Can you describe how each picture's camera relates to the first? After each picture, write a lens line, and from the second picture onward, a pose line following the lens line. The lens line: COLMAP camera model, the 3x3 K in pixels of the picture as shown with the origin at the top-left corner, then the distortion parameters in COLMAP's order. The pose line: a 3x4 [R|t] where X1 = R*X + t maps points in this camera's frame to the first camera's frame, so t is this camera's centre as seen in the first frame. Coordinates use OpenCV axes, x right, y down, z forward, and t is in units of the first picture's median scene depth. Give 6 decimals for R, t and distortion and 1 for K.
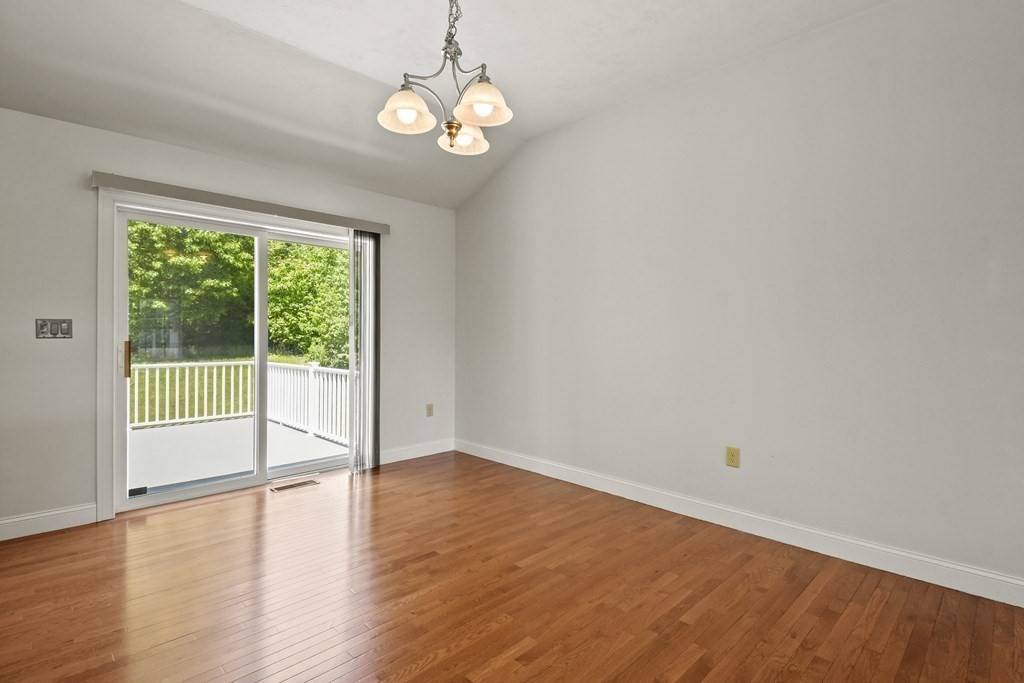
lens RADIAL K [[488.6, 0, 495.4], [0, 488.6, 335.5], [0, 0, 1]] dist [0.029992, -0.016550]
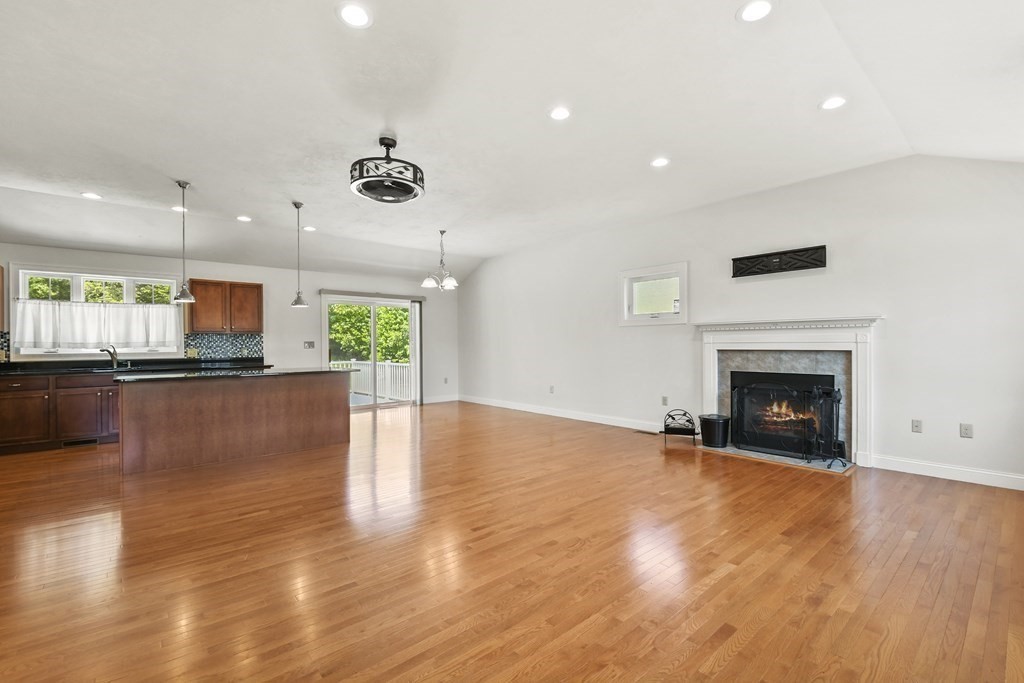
lens RADIAL K [[464.3, 0, 515.0], [0, 464.3, 345.0], [0, 0, 1]] dist [0.020213, -0.015667]
pose [[0.999222, -0.011061, -0.037844, 0.296787], [0.011110, 0.999938, 0.001084, -0.003012], [0.037829, -0.001504, 0.999283, -1.231226]]
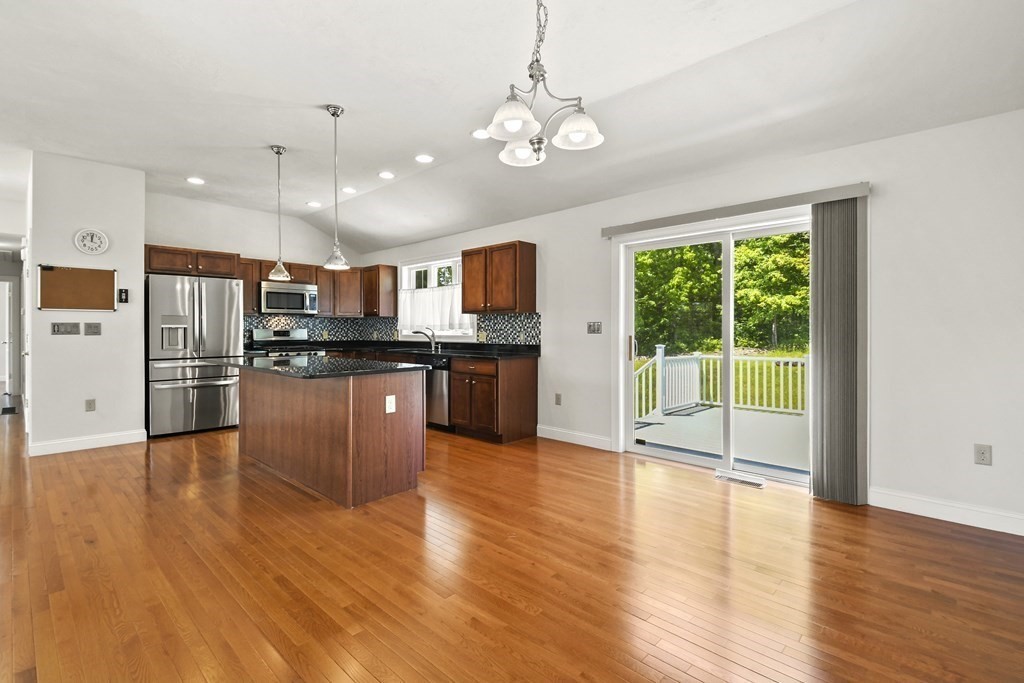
lens RADIAL K [[464.3, 0, 508.6], [0, 464.3, 334.7], [0, 0, 1]] dist [0.020213, -0.015667]
pose [[0.054248, 0.002886, -0.998523, 0.515274], [-0.002138, 0.999994, 0.002774, 0.004031], [0.998525, 0.001984, 0.054254, 0.476045]]
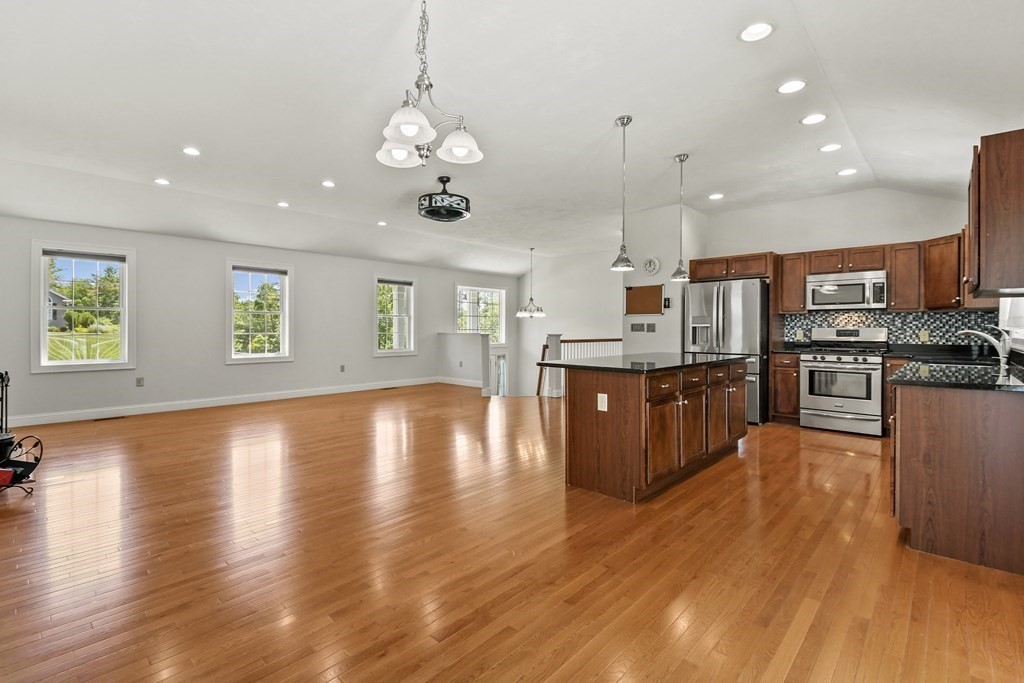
lens RADIAL K [[464.3, 0, 500.2], [0, 464.3, 327.3], [0, 0, 1]] dist [0.020213, -0.015667]
pose [[-0.999054, -0.009319, -0.042475, -0.121008], [-0.009281, 0.999956, -0.001092, -0.000698], [0.042483, -0.000697, -0.999097, 1.148186]]
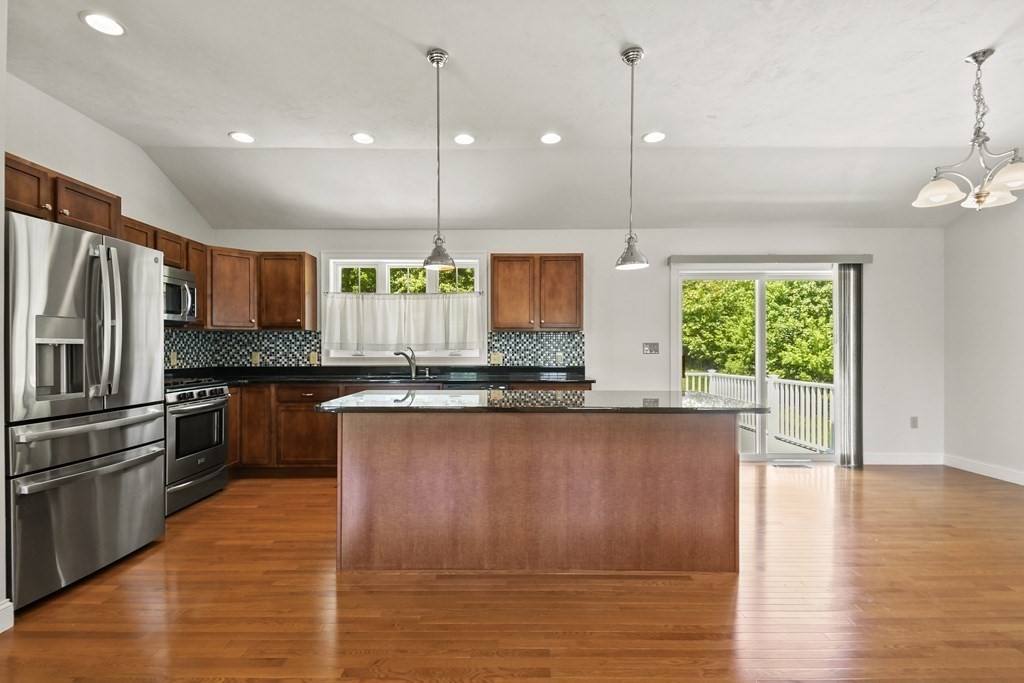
lens RADIAL K [[488.6, 0, 500.3], [0, 488.6, 352.2], [0, 0, 1]] dist [0.029992, -0.016550]
pose [[0.728102, -0.003025, -0.685462, -0.064208], [0.003152, 0.999994, -0.001065, -0.000120], [0.685462, -0.001385, 0.728107, -0.483400]]
